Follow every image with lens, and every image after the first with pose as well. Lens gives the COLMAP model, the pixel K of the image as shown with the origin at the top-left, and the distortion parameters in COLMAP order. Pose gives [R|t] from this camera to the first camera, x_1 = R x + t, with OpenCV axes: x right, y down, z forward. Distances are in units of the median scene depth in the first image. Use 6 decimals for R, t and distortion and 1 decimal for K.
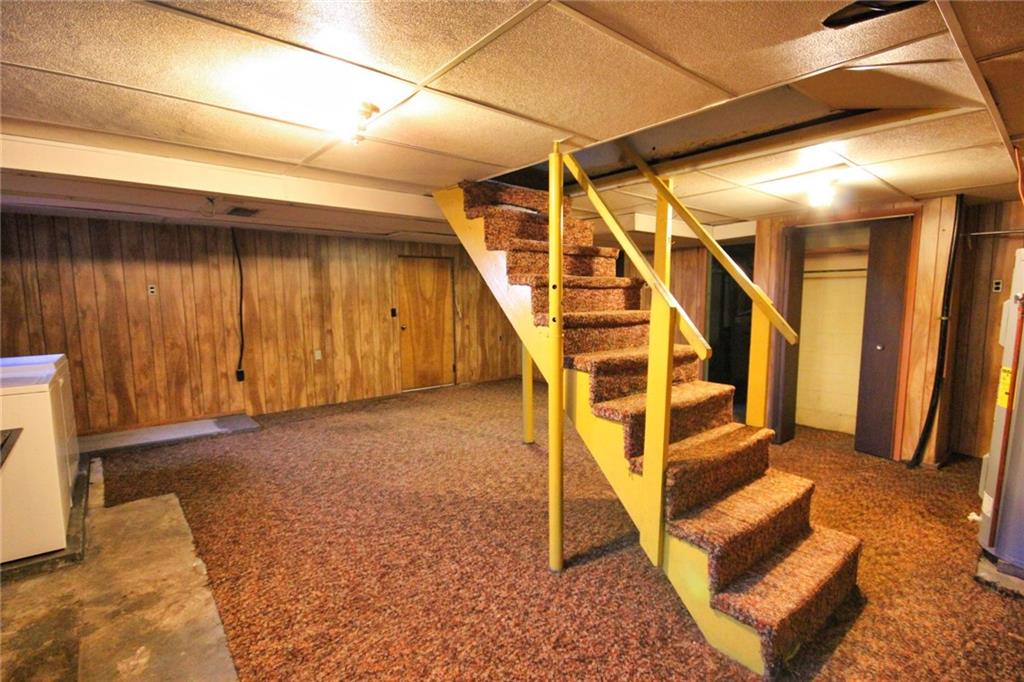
lens RADIAL K [[478.2, 0, 513.2], [0, 478.2, 347.6], [0, 0, 1]] dist [-0.000597, -0.000035]
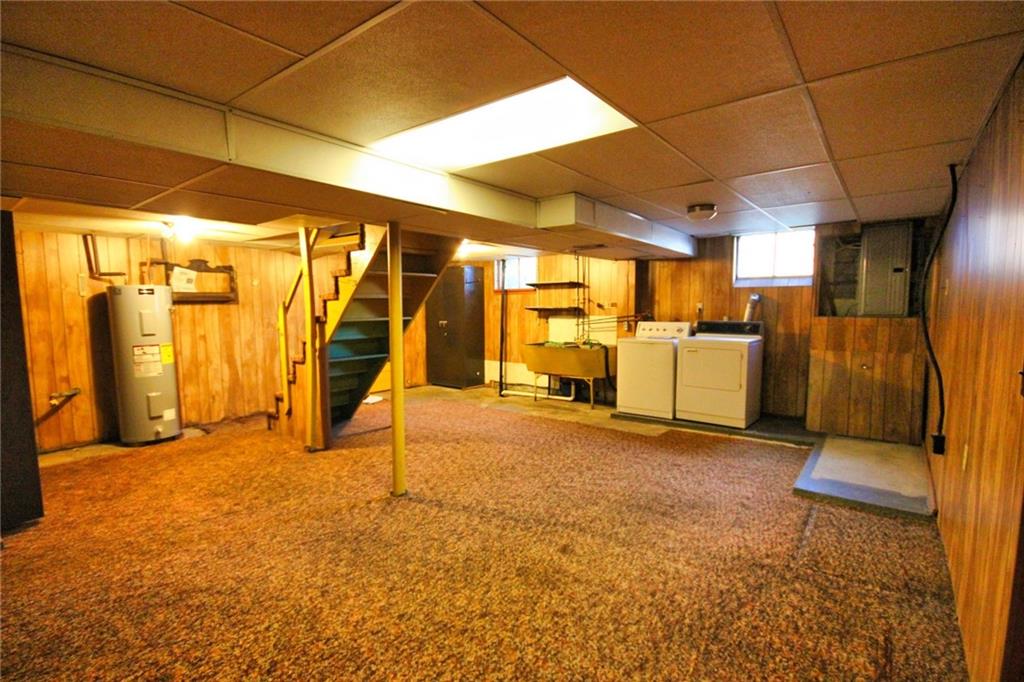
lens RADIAL K [[478.2, 0, 510.8], [0, 478.2, 345.2], [0, 0, 1]] dist [-0.000597, -0.000035]
pose [[-0.979751, 0.032592, -0.197550, 0.000170], [-0.005688, 0.981733, 0.190178, -0.204534], [0.200140, 0.187450, -0.961669, 1.914538]]
